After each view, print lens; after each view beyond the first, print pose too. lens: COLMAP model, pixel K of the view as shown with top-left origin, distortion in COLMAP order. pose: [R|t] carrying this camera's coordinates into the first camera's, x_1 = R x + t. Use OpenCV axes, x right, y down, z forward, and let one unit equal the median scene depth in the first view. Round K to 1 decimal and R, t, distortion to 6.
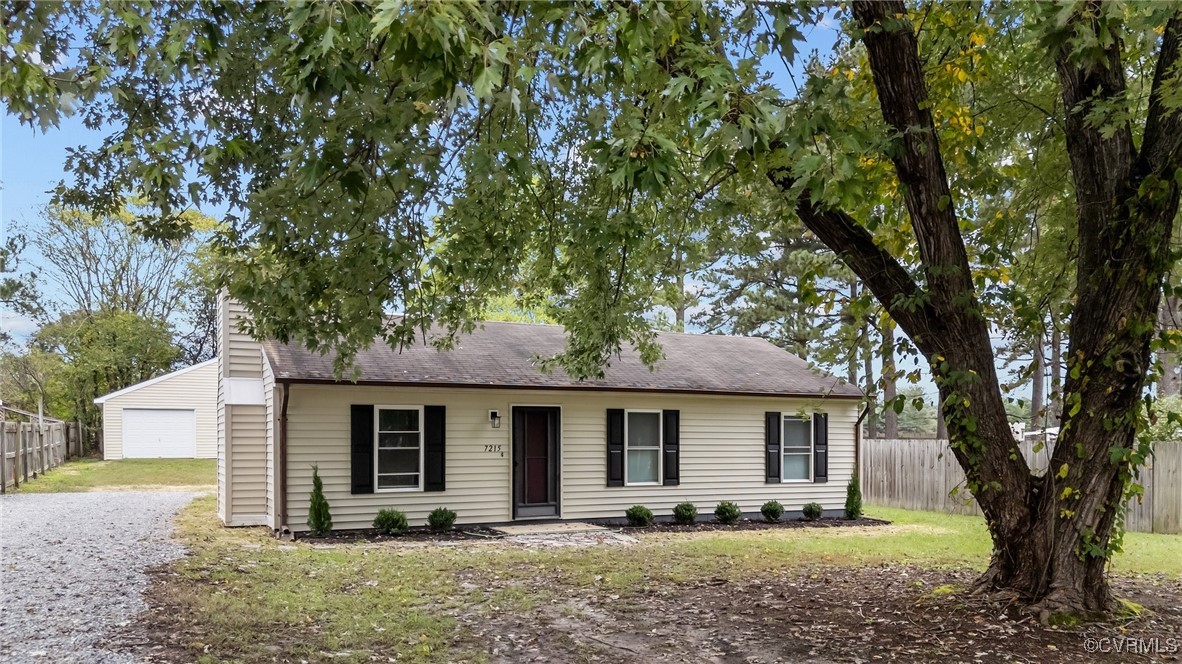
lens RADIAL K [[863.2, 0, 591.0], [0, 863.2, 332.0], [0, 0, 1]] dist [0.111104, -0.131906]
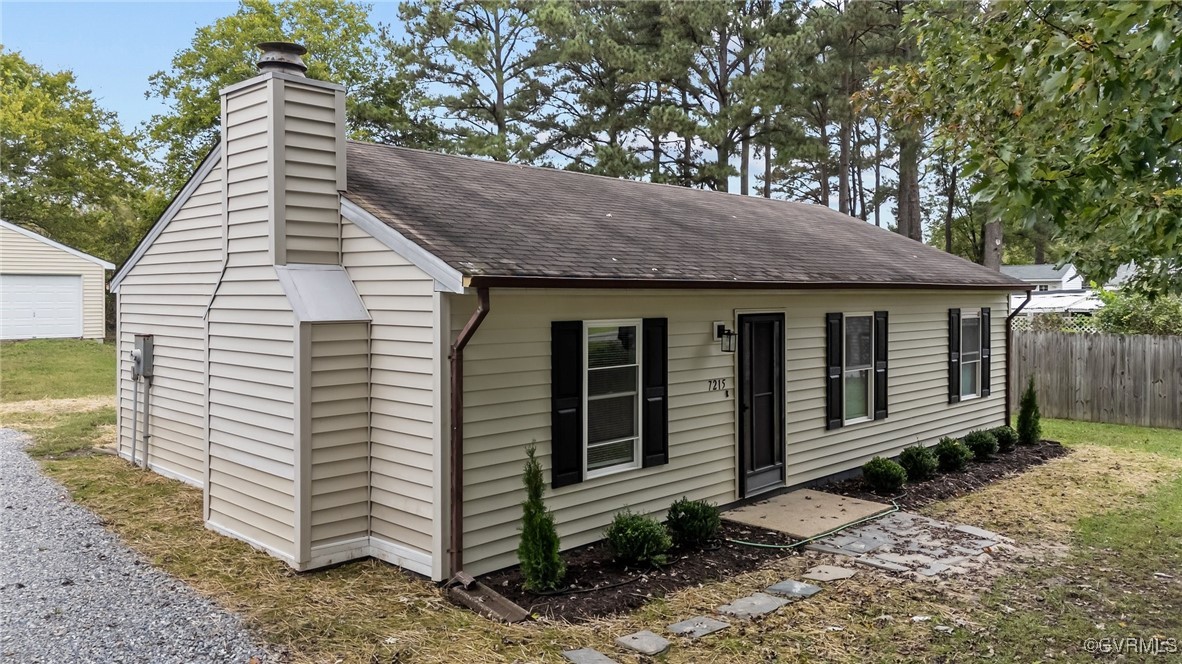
lens RADIAL K [[864.5, 0, 595.5], [0, 864.5, 306.3], [0, 0, 1]] dist [0.024472, -0.000020]
pose [[0.948763, -0.002307, 0.315980, -0.372858], [-0.041551, 0.990379, 0.131993, 0.005327], [-0.313244, -0.138359, 0.939540, 0.465661]]
